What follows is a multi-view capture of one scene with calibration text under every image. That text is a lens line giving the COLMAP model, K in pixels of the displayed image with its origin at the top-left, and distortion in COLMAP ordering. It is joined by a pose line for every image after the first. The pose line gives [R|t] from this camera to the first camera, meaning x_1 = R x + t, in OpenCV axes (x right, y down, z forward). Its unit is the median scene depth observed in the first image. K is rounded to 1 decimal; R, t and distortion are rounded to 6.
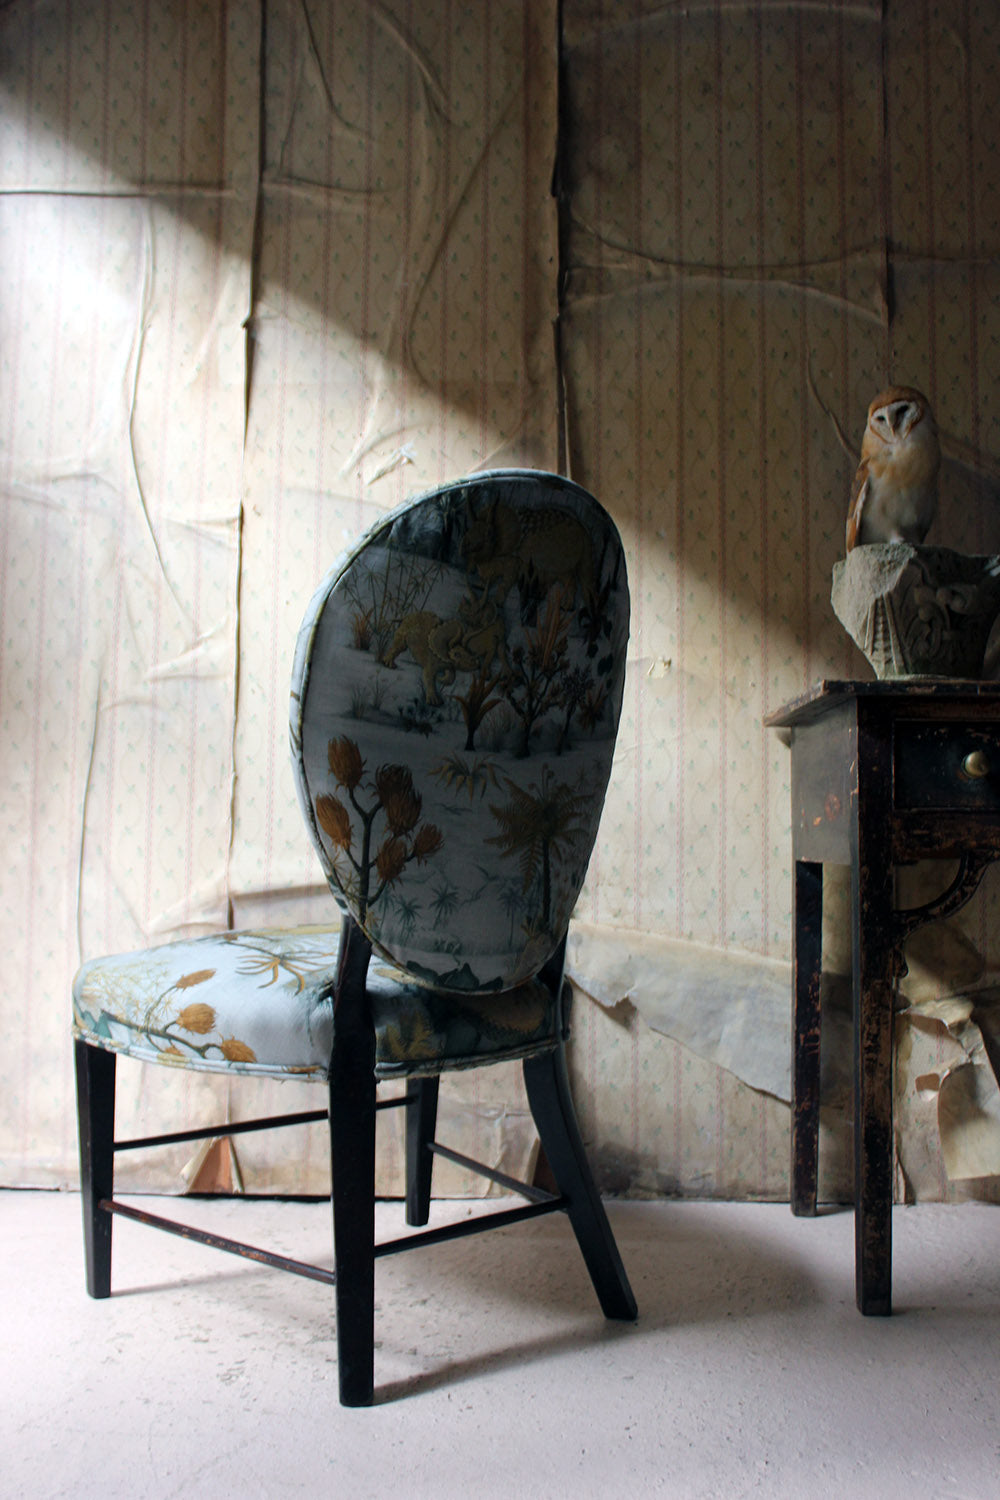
lens RADIAL K [[1425.3, 0, 498.6], [0, 1425.3, 769.7], [0, 0, 1]] dist [-0.090526, 0.000000]
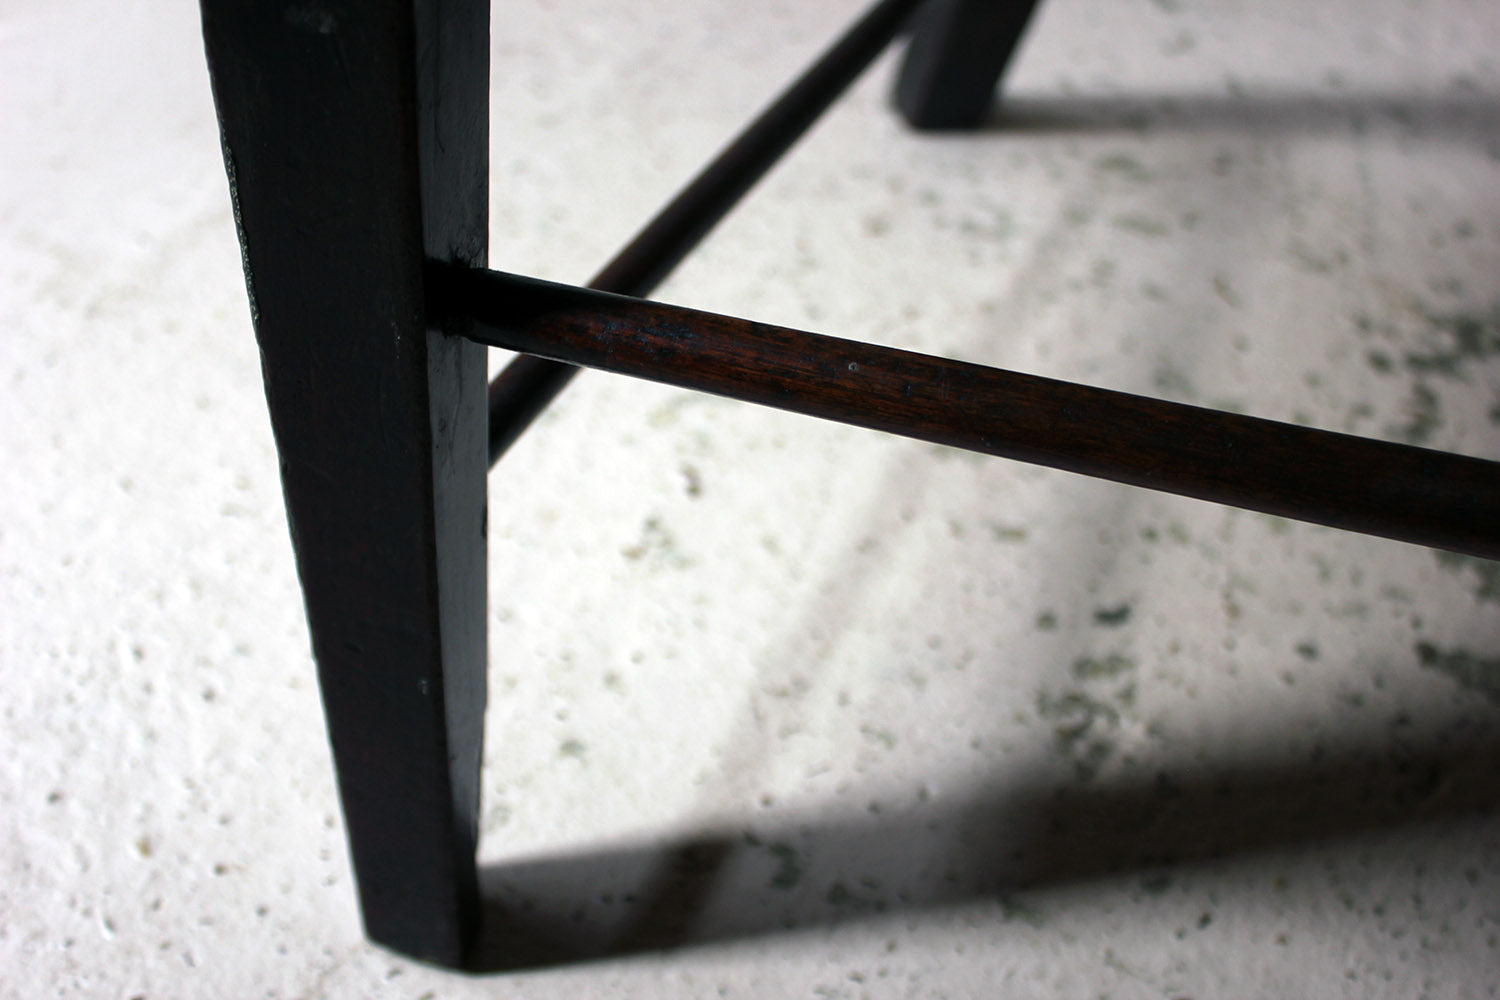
lens RADIAL K [[1837.5, 0, 744.8], [0, 1837.5, 499.3], [0, 0, 1]] dist [-0.086813, 0.000000]
pose [[0.966621, 0.193100, -0.168392, -0.133217], [-0.027413, 0.731416, 0.681381, 0.108402], [0.254739, -0.654021, 0.712295, 0.493840]]
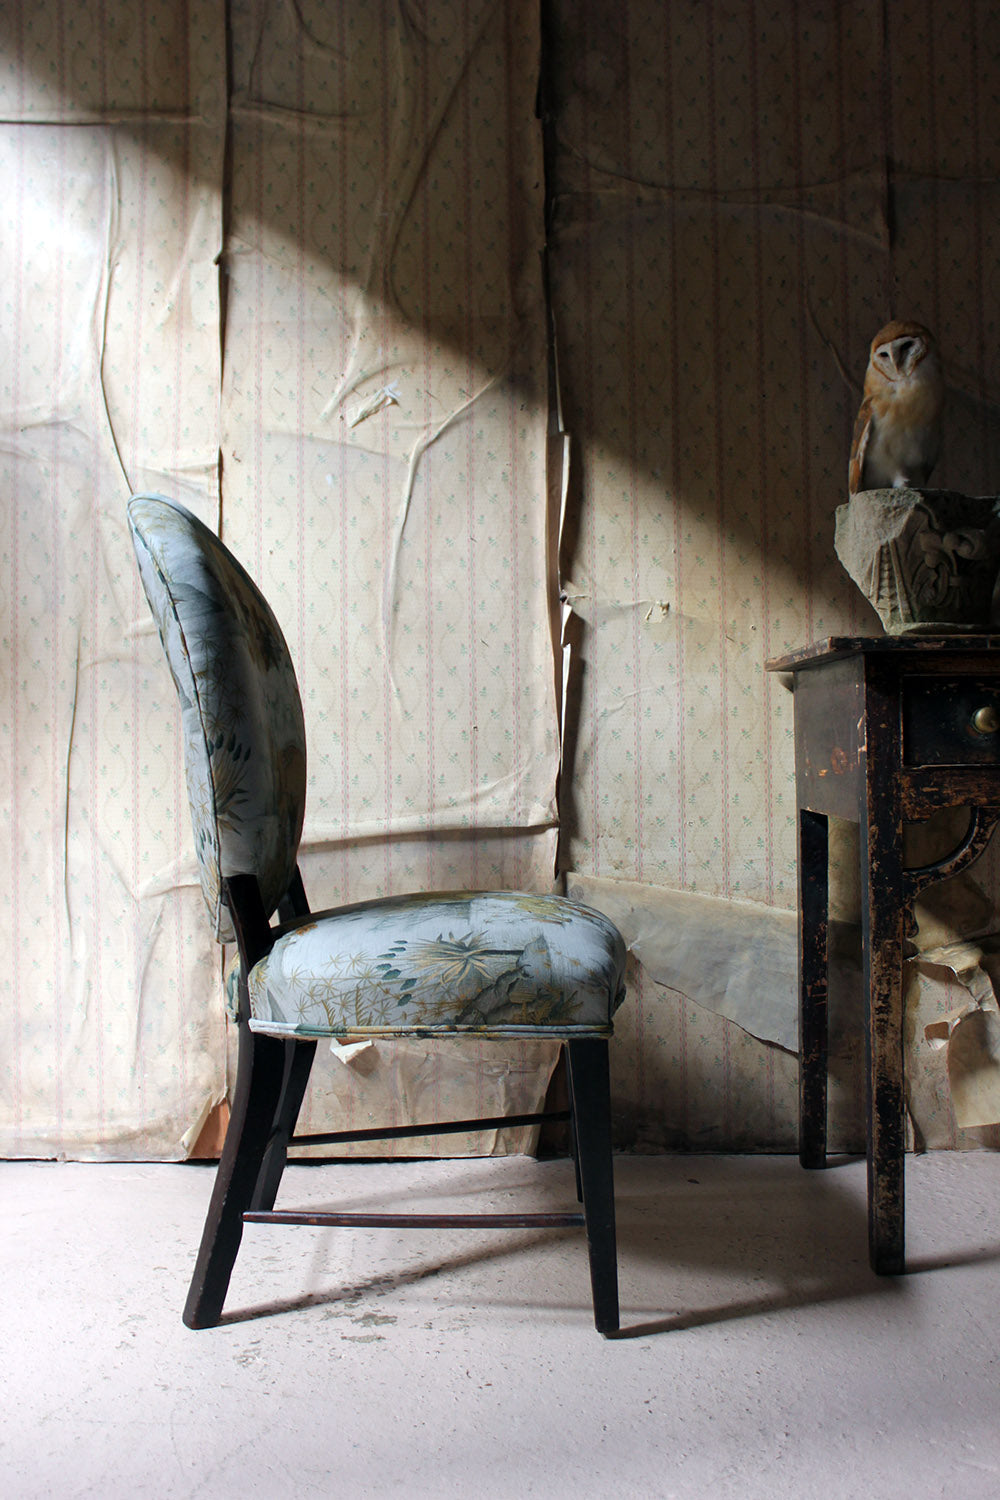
lens RADIAL K [[1484.1, 0, 500.3], [0, 1484.1, 761.7], [0, 0, 1]] dist [-0.084546, 0.000000]
pose [[0.999642, -0.022966, 0.013701, -0.010259], [0.022163, 0.998179, 0.056111, -0.029357], [-0.014965, -0.055787, 0.998331, -0.012842]]
